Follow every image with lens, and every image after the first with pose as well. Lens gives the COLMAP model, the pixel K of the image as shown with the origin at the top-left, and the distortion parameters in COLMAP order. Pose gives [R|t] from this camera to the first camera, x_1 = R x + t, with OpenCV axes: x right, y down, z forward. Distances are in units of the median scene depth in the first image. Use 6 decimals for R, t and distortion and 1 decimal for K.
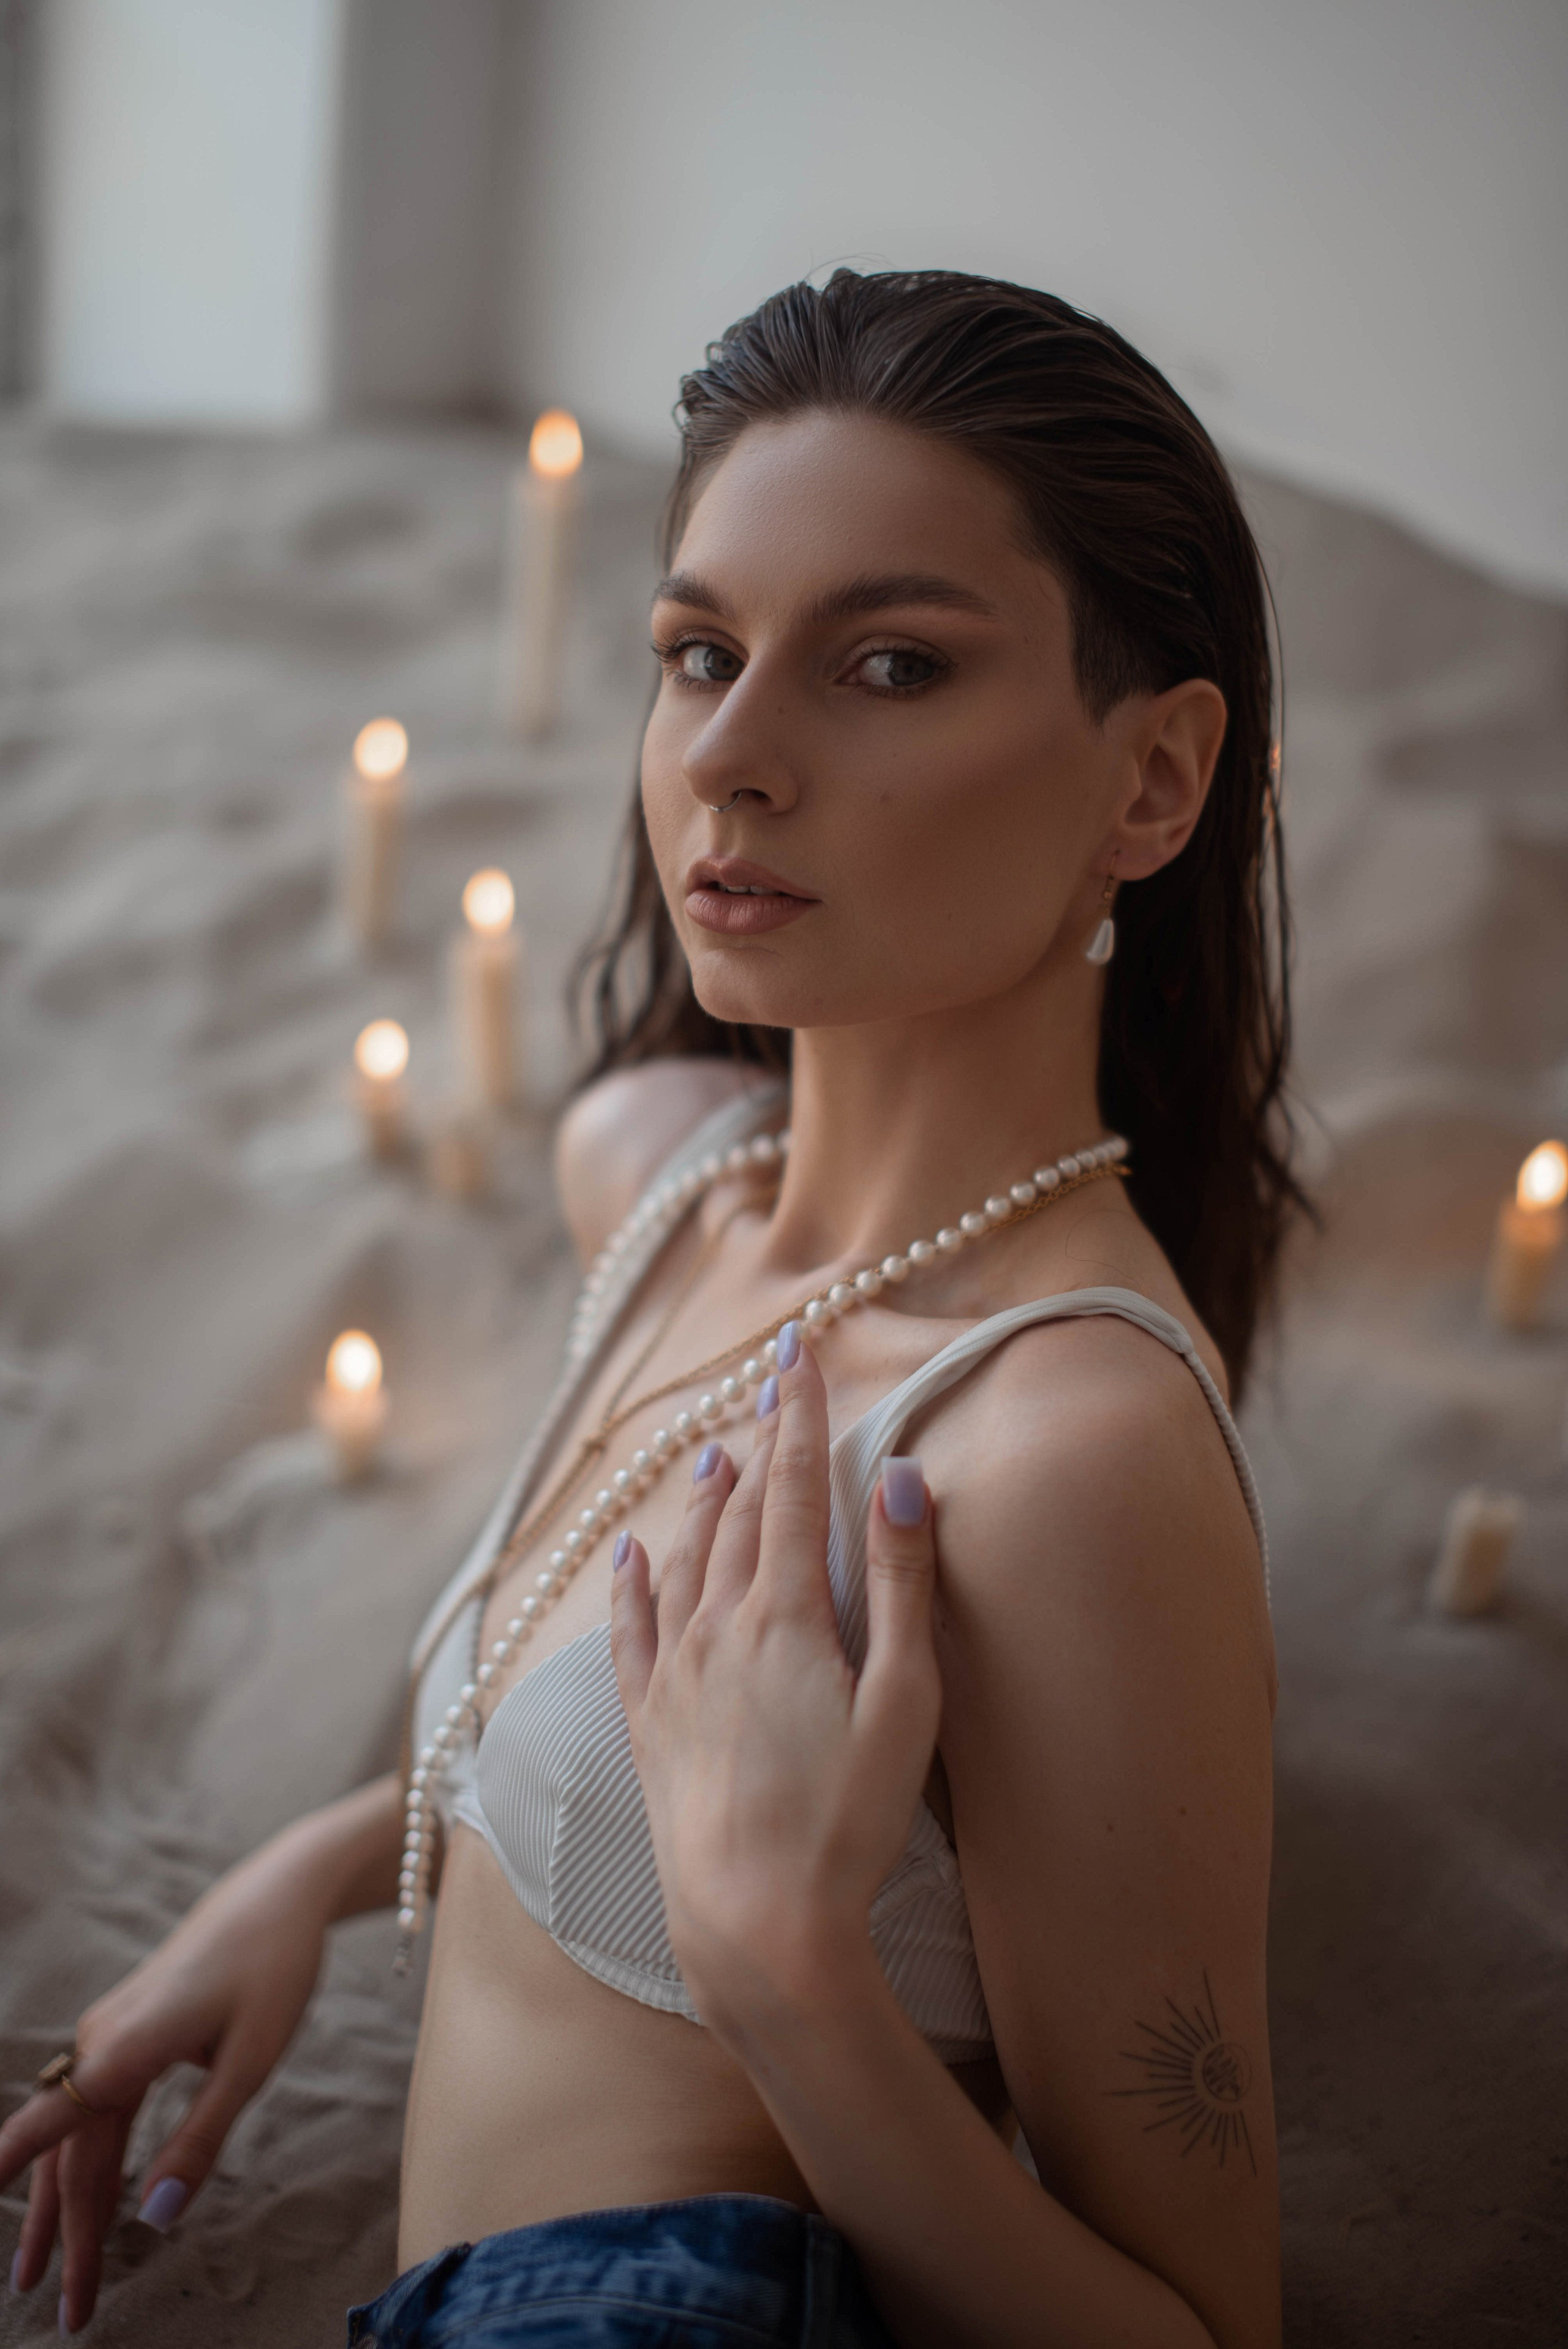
lens RADIAL K [[3289.2, 0, 784.0], [0, 3289.2, 1174.5], [0, 0, 1]] dist [-0.137204, 0.232601]
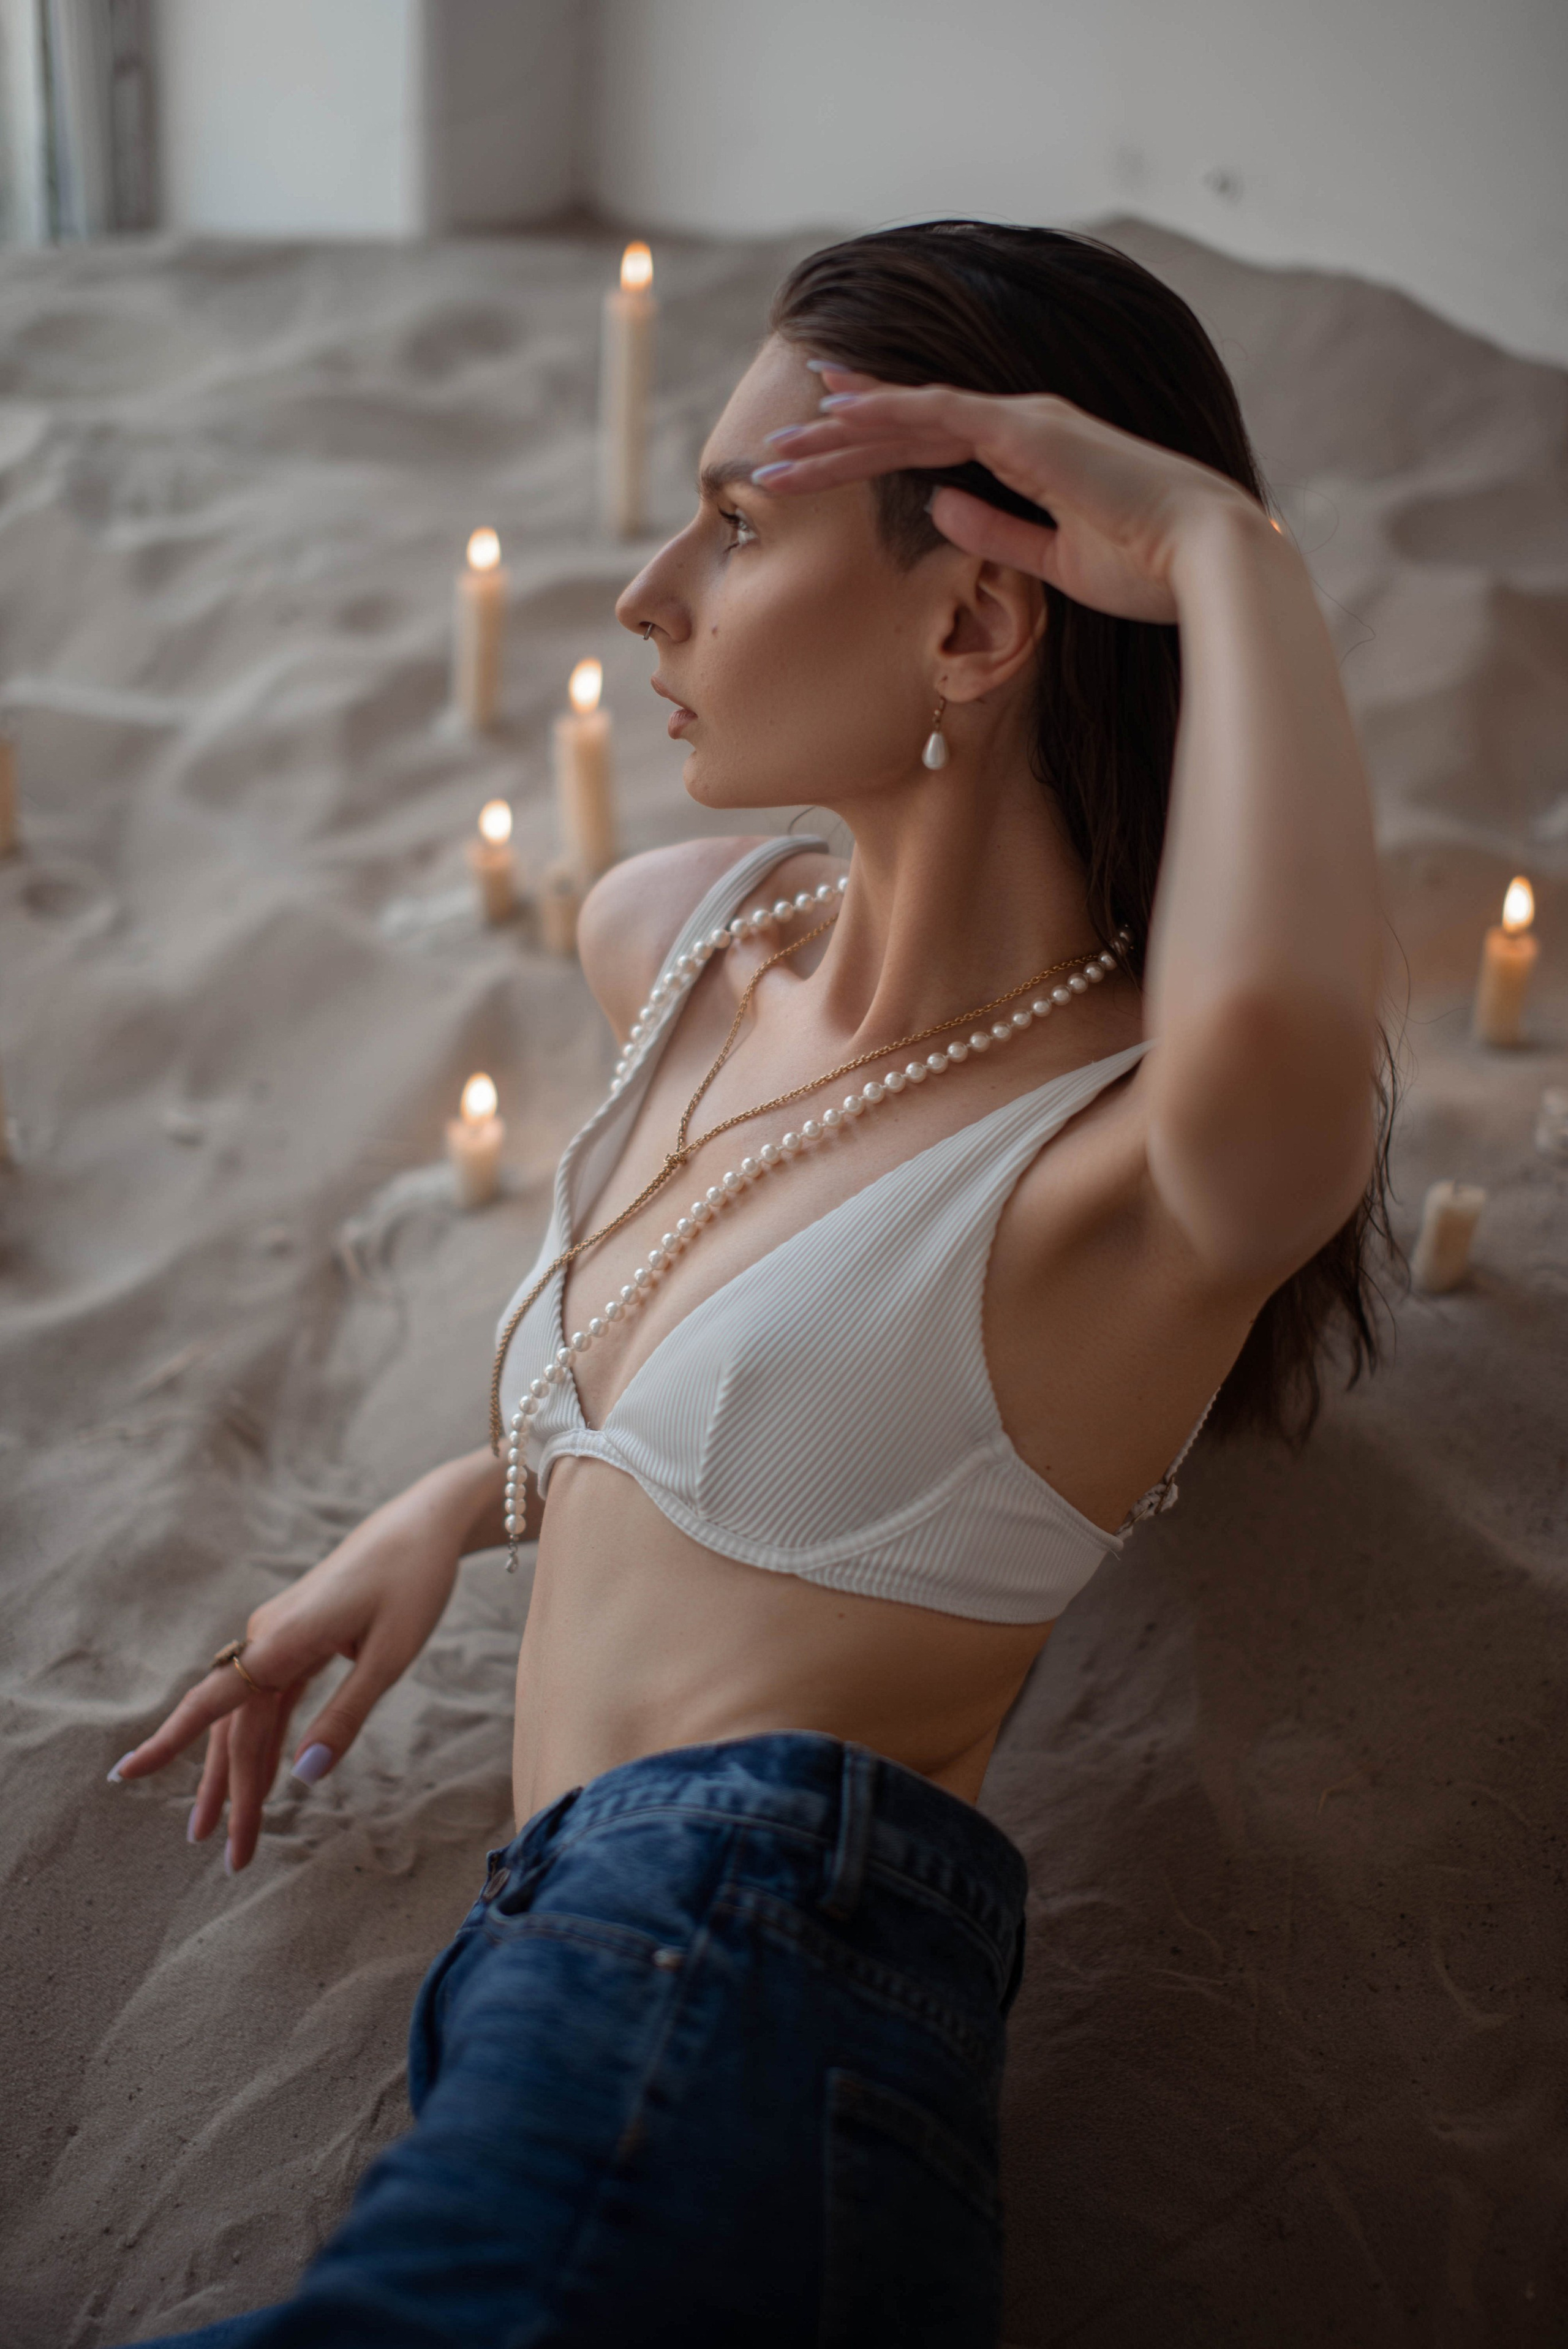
lens RADIAL K [[3289.2, 0, 784.0], [0, 3289.2, 1174.5], [0, 0, 1]] dist [-0.137204, 0.232601]
pose [[0.998702, -0.024971, -0.044387, 0.027260], [0.028322, 0.996663, 0.076557, -0.000579], [0.042327, -0.077714, 0.996077, -0.147714]]
